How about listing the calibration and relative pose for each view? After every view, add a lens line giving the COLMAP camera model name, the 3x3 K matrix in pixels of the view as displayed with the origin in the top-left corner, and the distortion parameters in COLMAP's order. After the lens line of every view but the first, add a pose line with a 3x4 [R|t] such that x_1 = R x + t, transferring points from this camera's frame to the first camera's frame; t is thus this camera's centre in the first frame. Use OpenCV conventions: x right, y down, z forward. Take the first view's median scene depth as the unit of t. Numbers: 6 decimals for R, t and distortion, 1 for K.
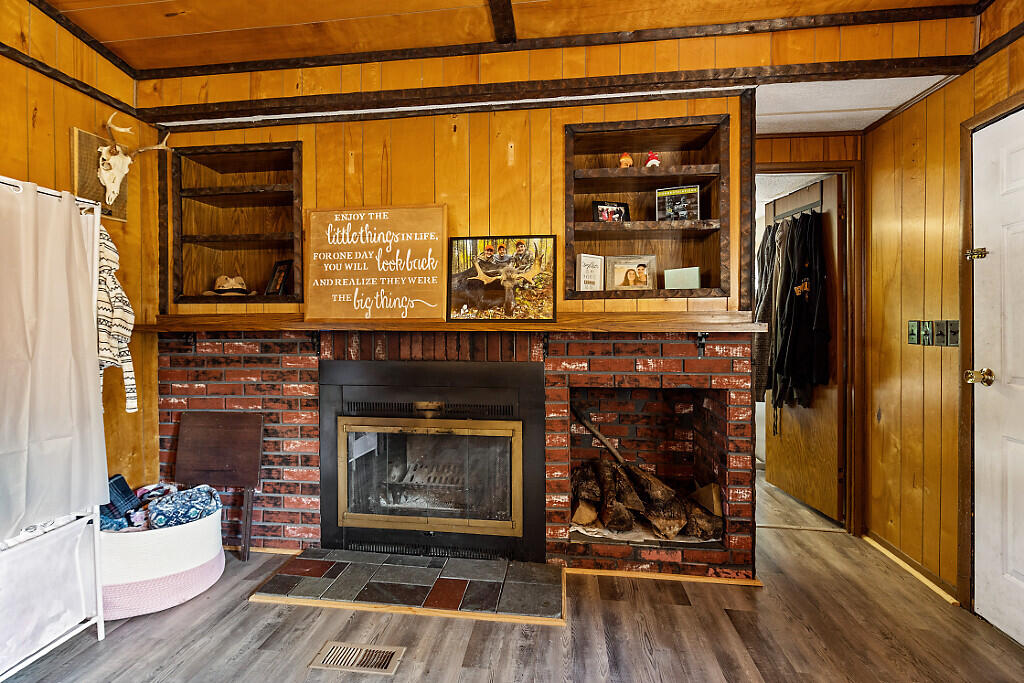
lens RADIAL K [[475.0, 0, 503.8], [0, 475.0, 324.1], [0, 0, 1]] dist [-0.002870, -0.000649]
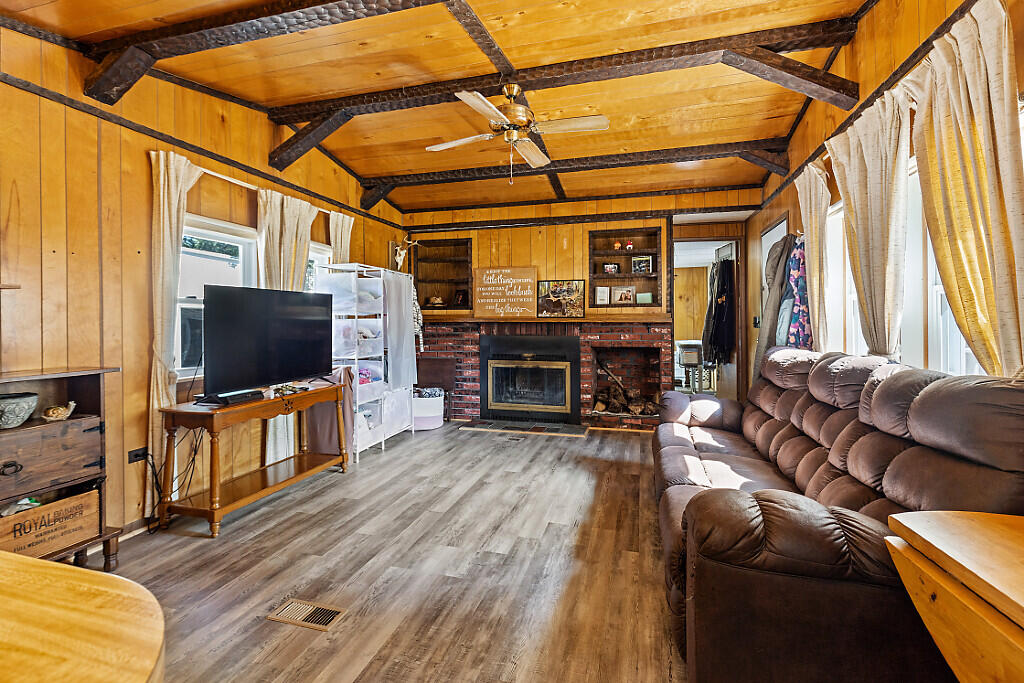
lens RADIAL K [[475.0, 0, 503.2], [0, 475.0, 313.1], [0, 0, 1]] dist [-0.002870, -0.000649]
pose [[0.987955, -0.003030, -0.154711, 0.072731], [0.001068, 0.999918, -0.012761, 0.000729], [0.154737, 0.012442, 0.987877, -1.256326]]
